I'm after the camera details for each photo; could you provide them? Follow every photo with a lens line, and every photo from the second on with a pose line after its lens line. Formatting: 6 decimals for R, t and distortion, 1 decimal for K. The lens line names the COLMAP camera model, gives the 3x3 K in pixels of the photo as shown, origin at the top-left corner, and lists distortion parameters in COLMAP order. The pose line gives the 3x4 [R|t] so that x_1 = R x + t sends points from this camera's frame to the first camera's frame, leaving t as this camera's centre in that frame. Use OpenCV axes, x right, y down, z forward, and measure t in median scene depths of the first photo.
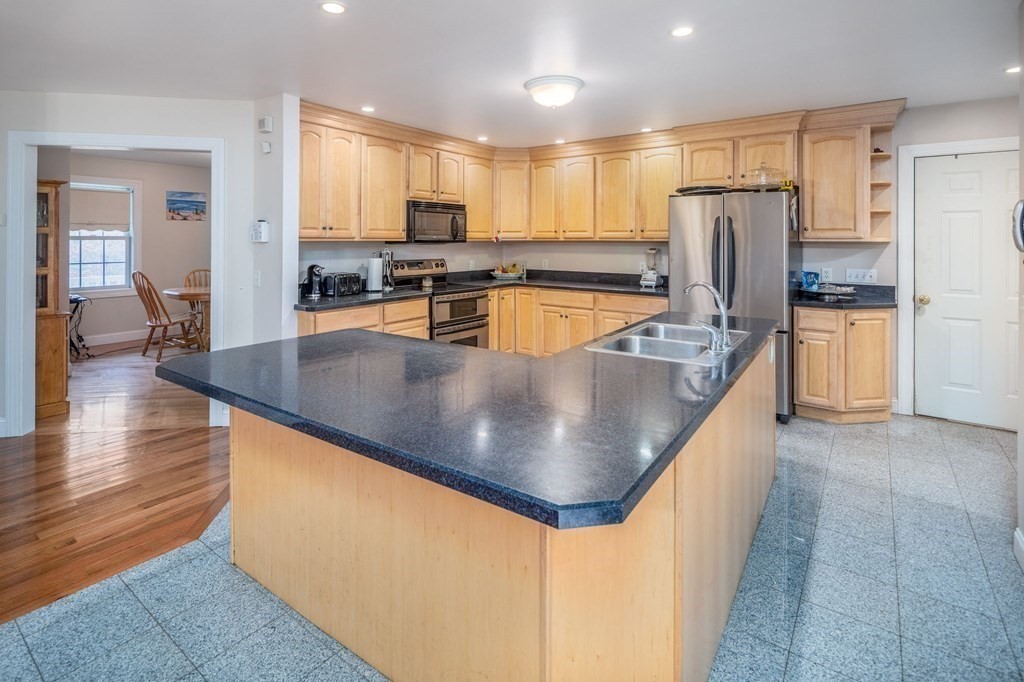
lens RADIAL K [[498.2, 0, 508.7], [0, 498.2, 240.6], [0, 0, 1]] dist [0.003721, -0.003235]
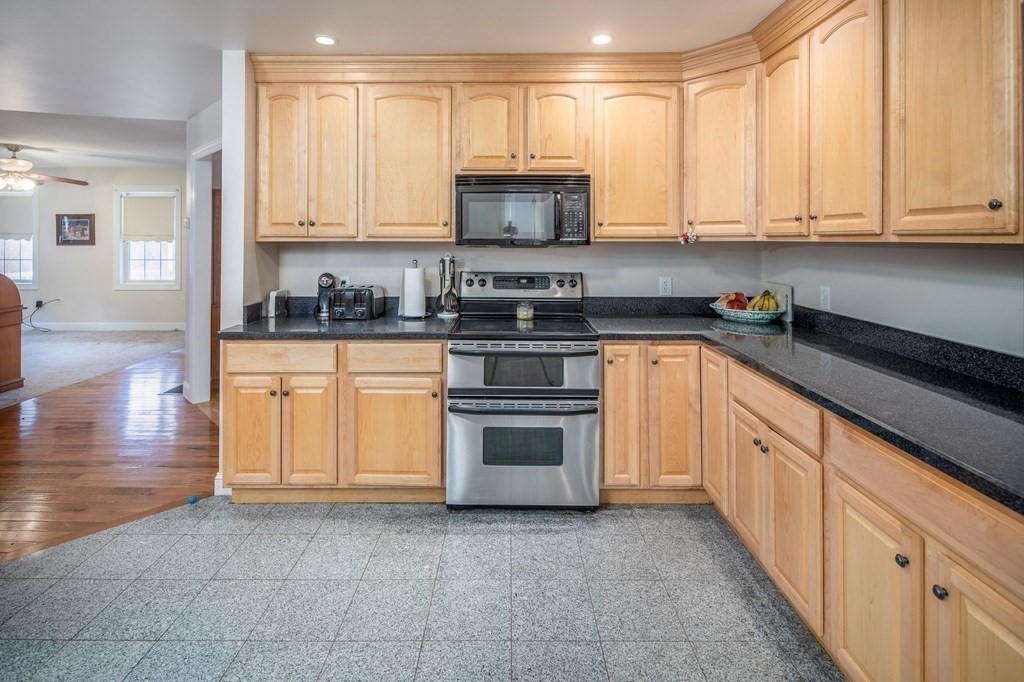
lens RADIAL K [[498.2, 0, 510.4], [0, 498.2, 237.6], [0, 0, 1]] dist [0.003721, -0.003235]
pose [[0.591323, -0.001637, -0.806433, 0.318692], [-0.001172, 0.999995, -0.002890, -0.002561], [0.806434, 0.002654, 0.591319, 0.670282]]
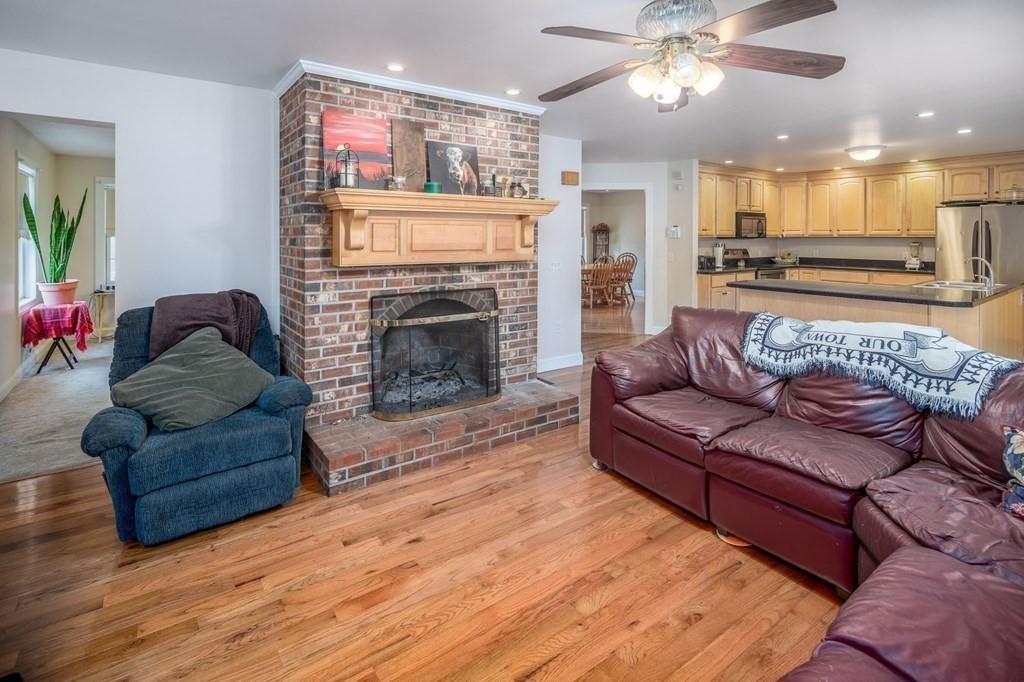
lens RADIAL K [[498.2, 0, 504.1], [0, 498.2, 236.8], [0, 0, 1]] dist [0.003721, -0.003235]
pose [[0.947763, -0.001255, -0.318973, -0.389036], [0.001445, 0.999999, 0.000361, -0.001835], [0.318972, -0.000803, 0.947764, -0.758865]]
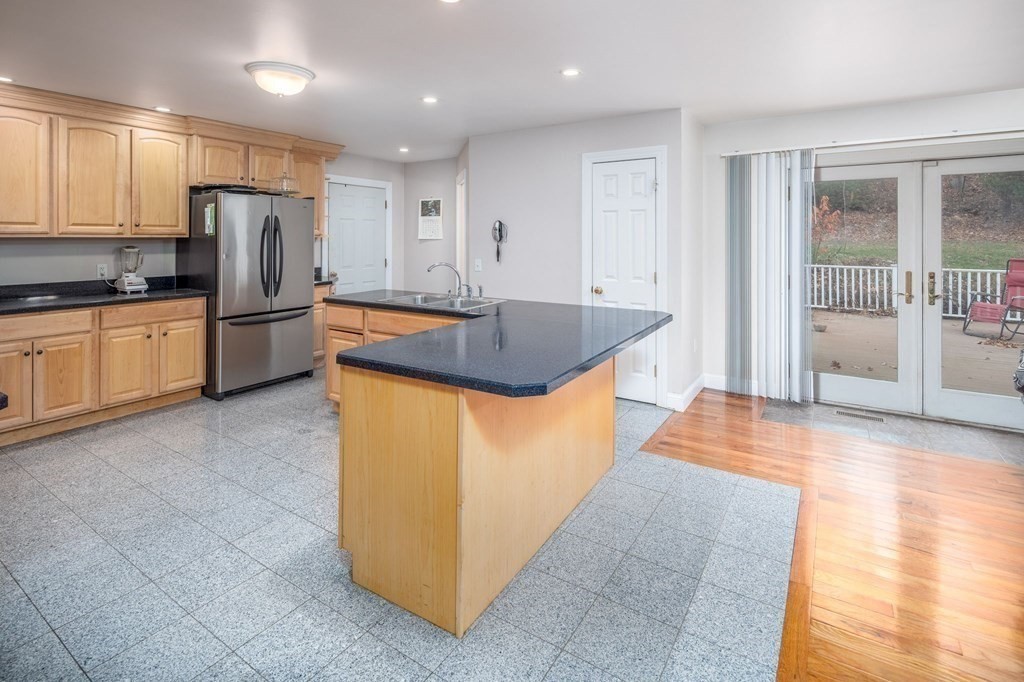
lens RADIAL K [[498.2, 0, 512.2], [0, 498.2, 234.7], [0, 0, 1]] dist [0.003721, -0.003235]
pose [[-0.062391, 0.001799, 0.998050, -0.619200], [0.002610, 0.999995, -0.001639, -0.001068], [-0.998048, 0.002503, -0.062396, 0.437945]]
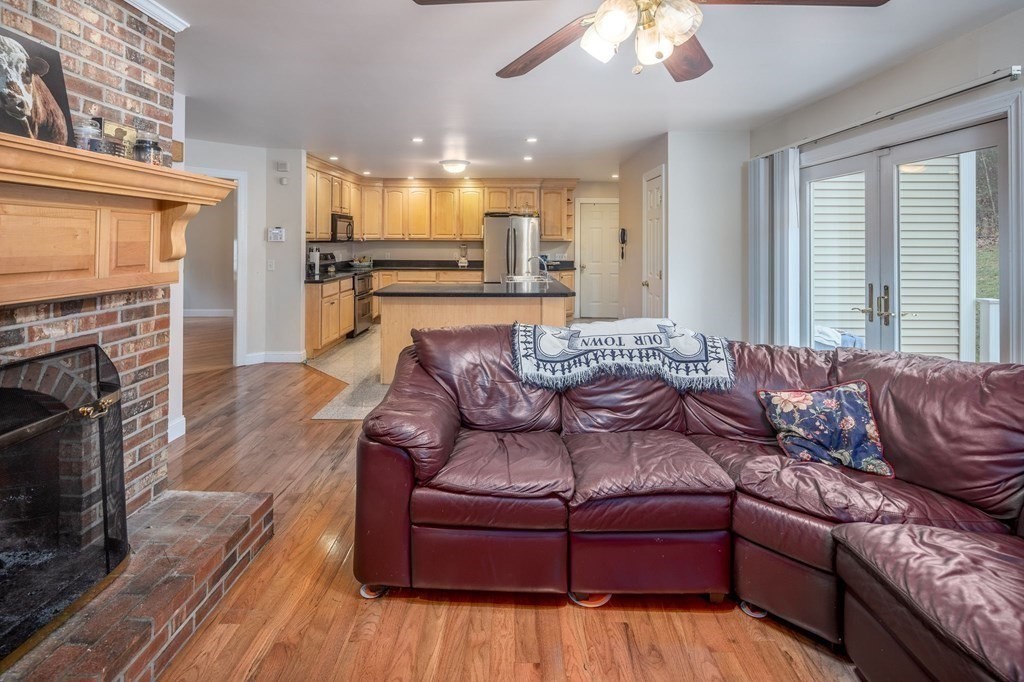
lens RADIAL K [[498.2, 0, 512.4], [0, 498.2, 237.2], [0, 0, 1]] dist [0.003721, -0.003235]
pose [[0.807630, 0.002699, 0.589683, -0.628865], [-0.000405, 0.999992, -0.004022, -0.003830], [-0.589689, 0.003010, 0.807625, -0.524188]]
